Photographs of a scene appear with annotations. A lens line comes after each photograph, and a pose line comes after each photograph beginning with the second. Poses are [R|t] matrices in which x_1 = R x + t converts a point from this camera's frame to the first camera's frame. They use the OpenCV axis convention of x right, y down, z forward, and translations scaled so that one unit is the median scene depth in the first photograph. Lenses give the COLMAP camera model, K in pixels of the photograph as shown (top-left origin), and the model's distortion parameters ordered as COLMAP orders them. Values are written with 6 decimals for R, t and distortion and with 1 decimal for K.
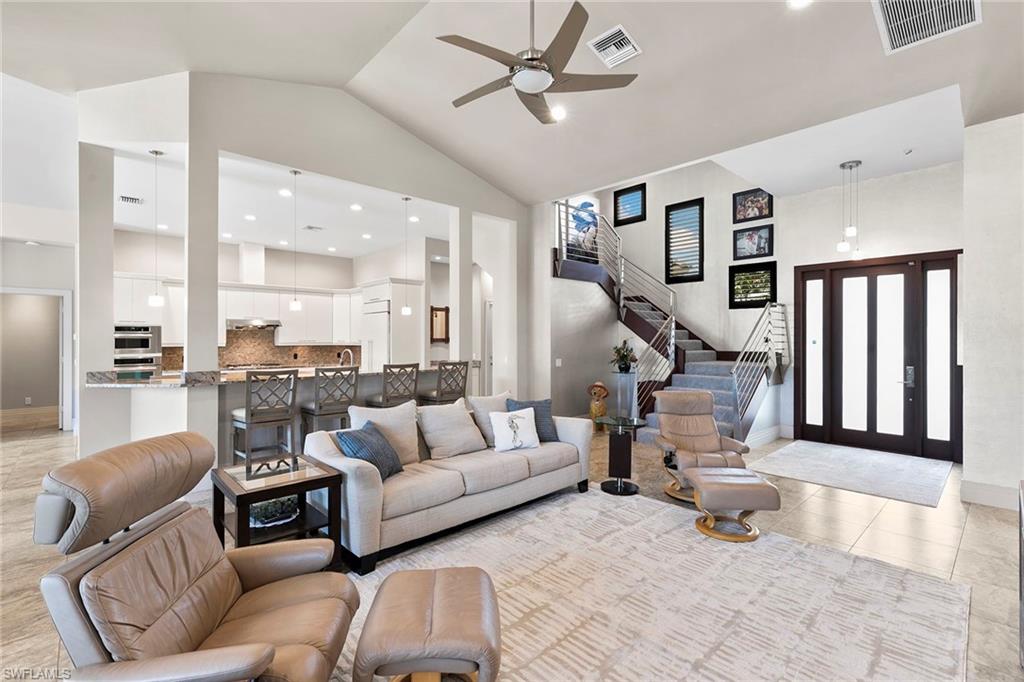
lens RADIAL K [[458.6, 0, 512.9], [0, 458.6, 338.2], [0, 0, 1]] dist [0.001040, -0.000154]
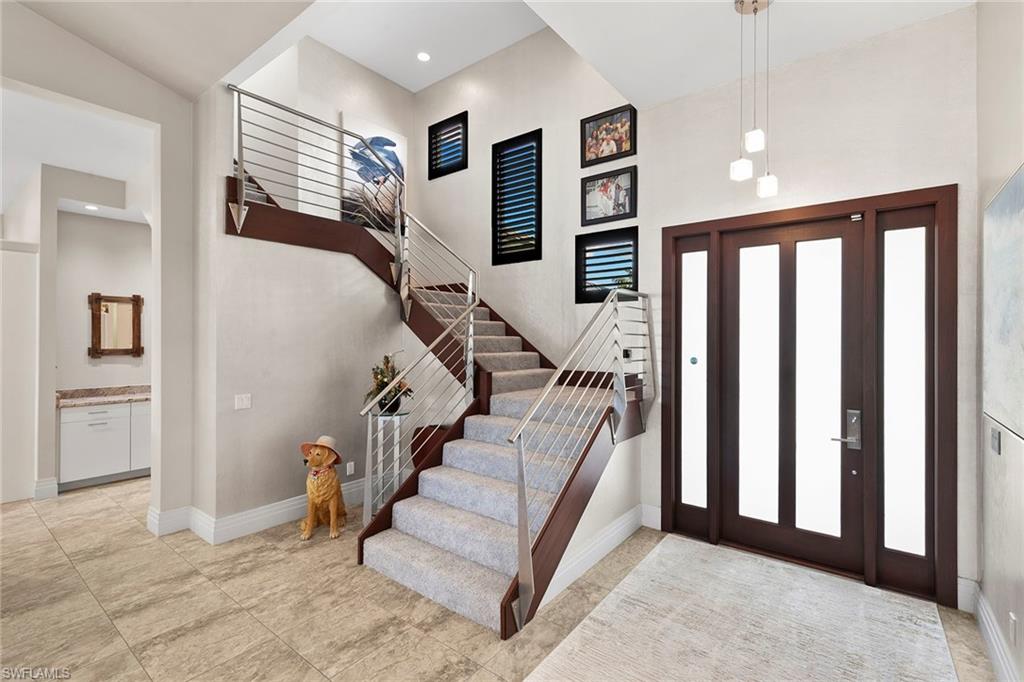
lens RADIAL K [[458.6, 0, 512.9], [0, 458.6, 338.2], [0, 0, 1]] dist [0.001040, -0.000154]
pose [[0.986095, 0.000669, 0.166183, 0.308139], [-0.000688, 1.000000, 0.000060, -0.017497], [-0.166183, -0.000173, 0.986095, 0.430519]]
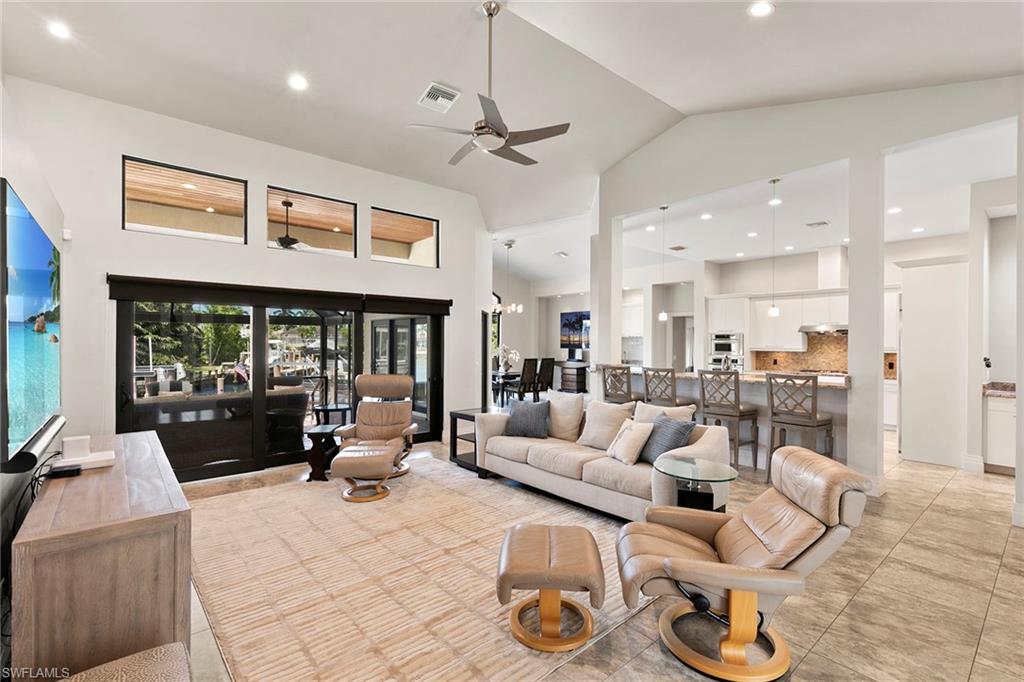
lens RADIAL K [[459.2, 0, 512.0], [0, 459.2, 341.0], [0, 0, 1]] dist [-0.000338, -0.000145]
pose [[-0.045911, -0.004423, -0.998936, 0.541179], [-0.004098, 0.999983, -0.004239, 0.000522], [0.998937, 0.003899, -0.045929, 0.459704]]
